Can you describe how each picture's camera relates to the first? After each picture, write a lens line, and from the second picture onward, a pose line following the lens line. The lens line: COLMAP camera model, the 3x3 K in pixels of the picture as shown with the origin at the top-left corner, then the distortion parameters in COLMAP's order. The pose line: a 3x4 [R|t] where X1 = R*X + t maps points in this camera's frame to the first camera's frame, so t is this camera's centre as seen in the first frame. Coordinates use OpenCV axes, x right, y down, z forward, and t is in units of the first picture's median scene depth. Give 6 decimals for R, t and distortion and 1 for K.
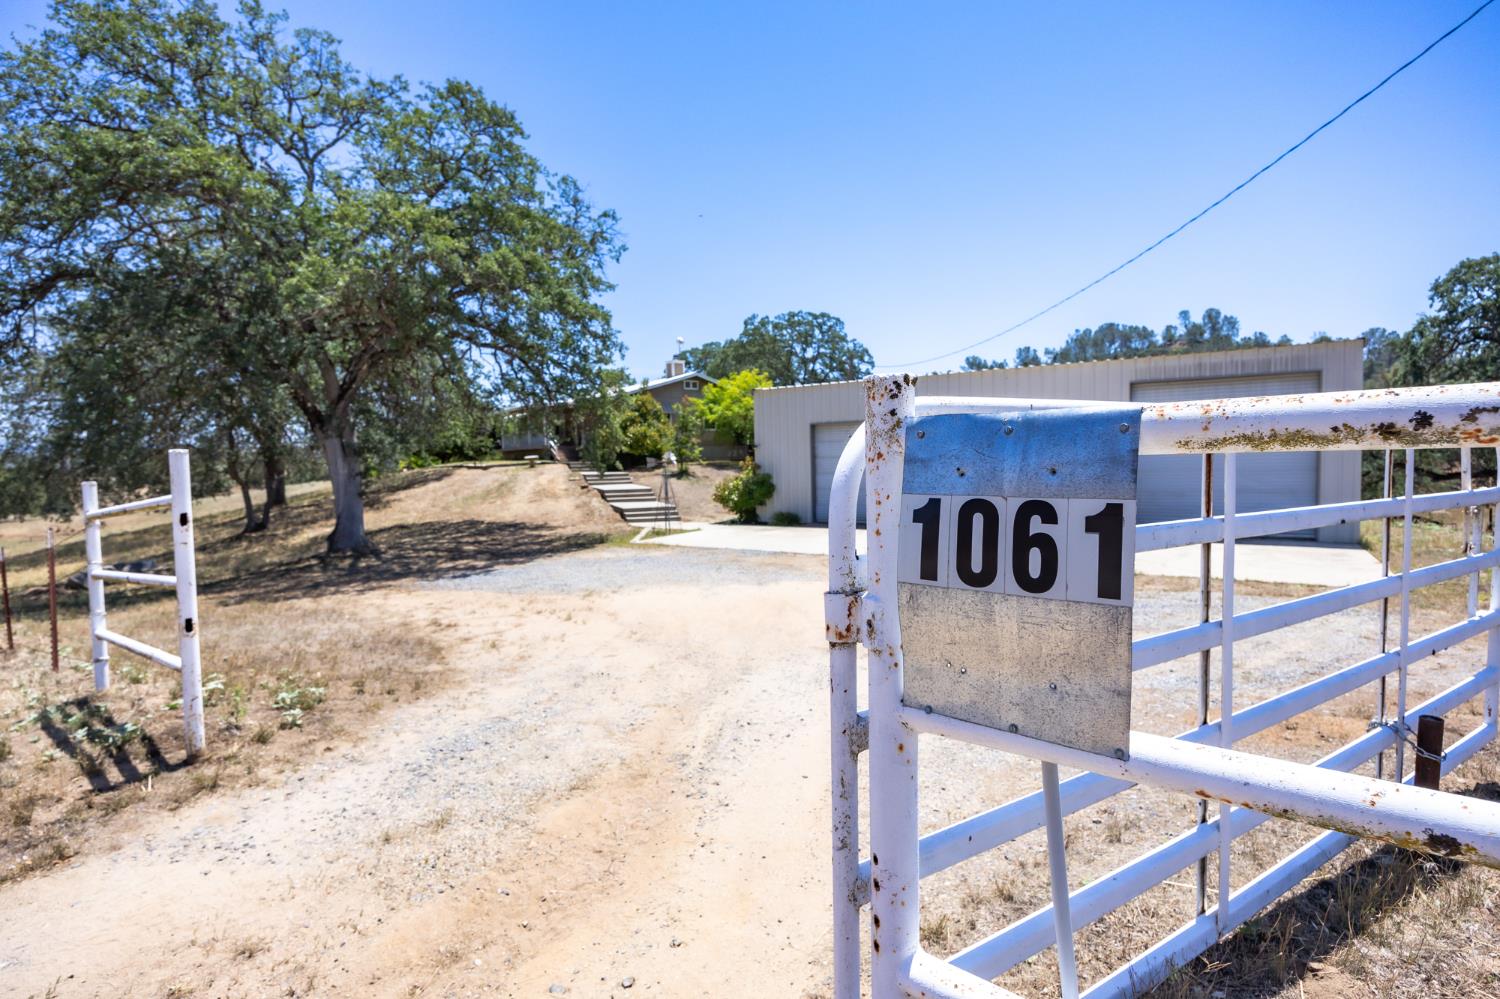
lens RADIAL K [[729.1, 0, 750.0], [0, 729.1, 499.5], [0, 0, 1]] dist [-0.000113, -0.000068]
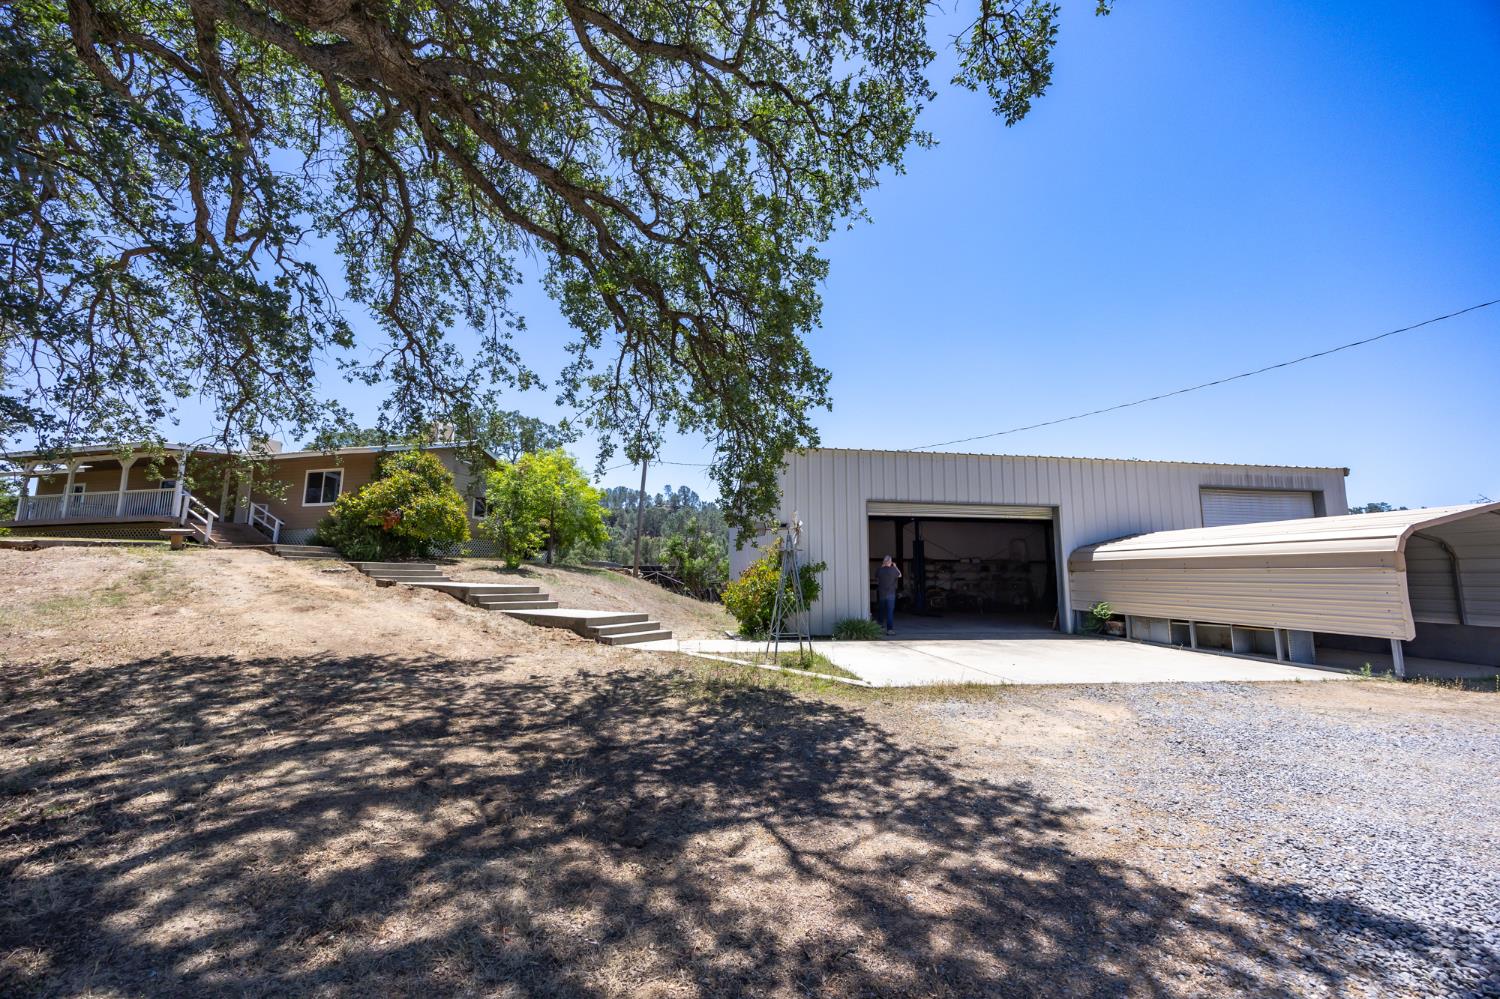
lens RADIAL K [[572.9, 0, 750.0], [0, 572.9, 499.5], [0, 0, 1]] dist [0.006906, -0.000058]
pose [[0.757966, 0.117226, 0.641675, -0.238855], [0.014573, 0.980430, -0.196326, 0.007127], [-0.652132, 0.158160, 0.741424, 0.388963]]
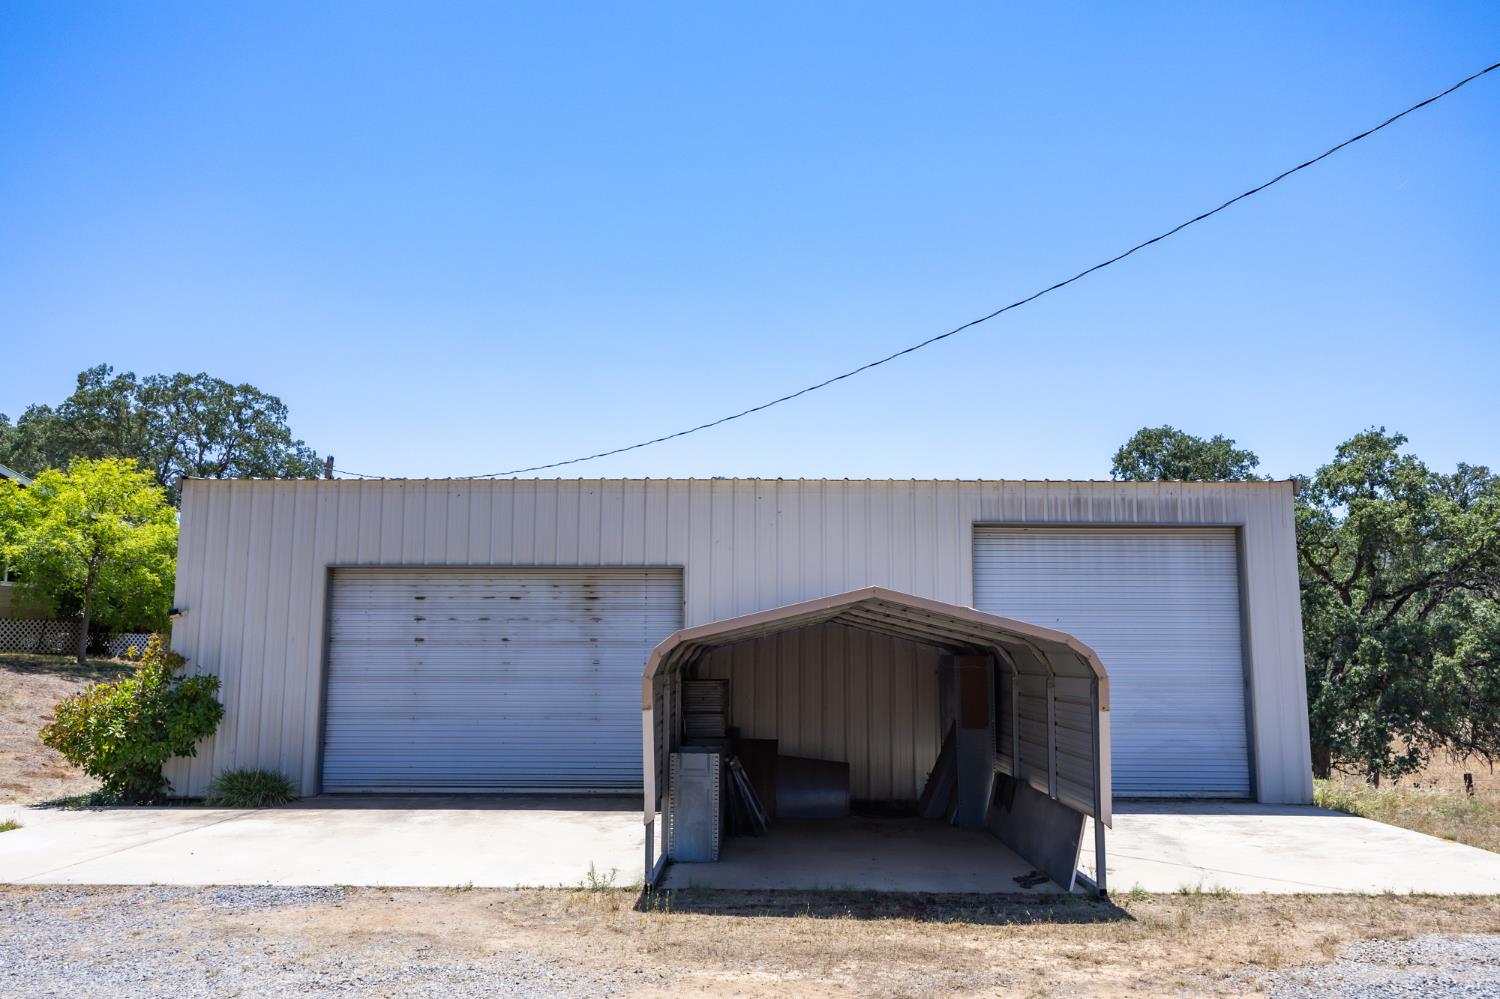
lens RADIAL K [[1160.7, 0, 750.0], [0, 1160.7, 499.5], [0, 0, 1]] dist [-0.006470, 0.000774]
pose [[0.842357, 0.097625, 0.530005, -0.047334], [0.011504, 0.979974, -0.198791, 0.000263], [-0.538798, 0.173549, 0.824365, 0.169397]]
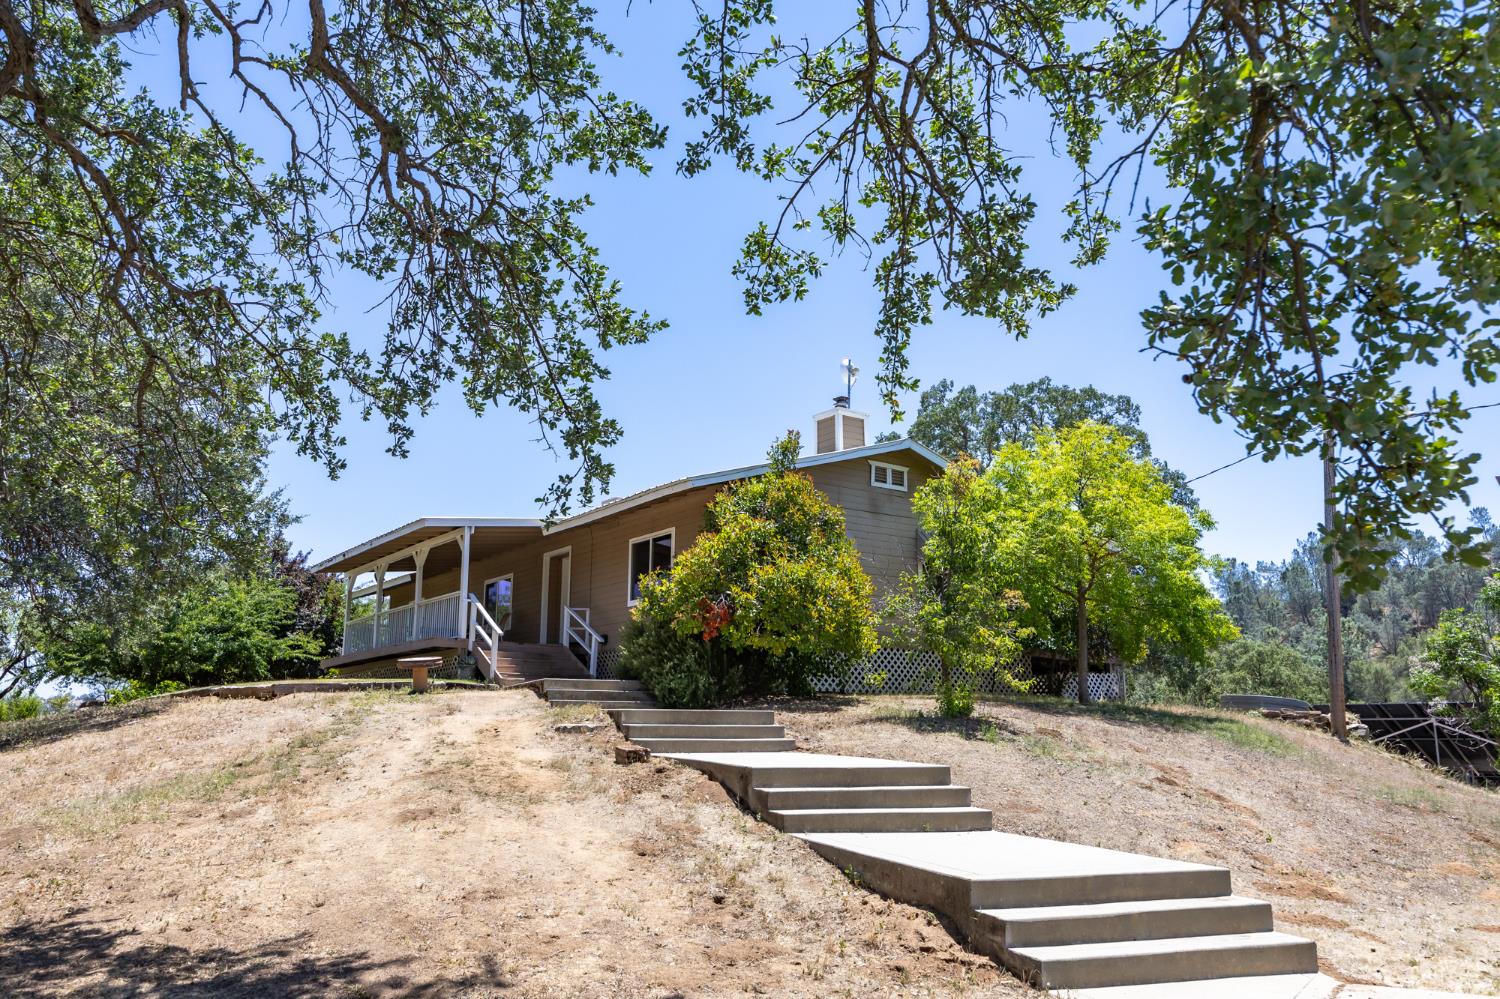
lens RADIAL K [[1160.7, 0, 750.0], [0, 1160.7, 499.5], [0, 0, 1]] dist [-0.006470, 0.000774]
pose [[0.999696, 0.020687, -0.013381, -0.145057], [-0.023413, 0.966750, -0.254650, -0.002251], [0.007668, 0.254886, 0.966941, 0.476711]]
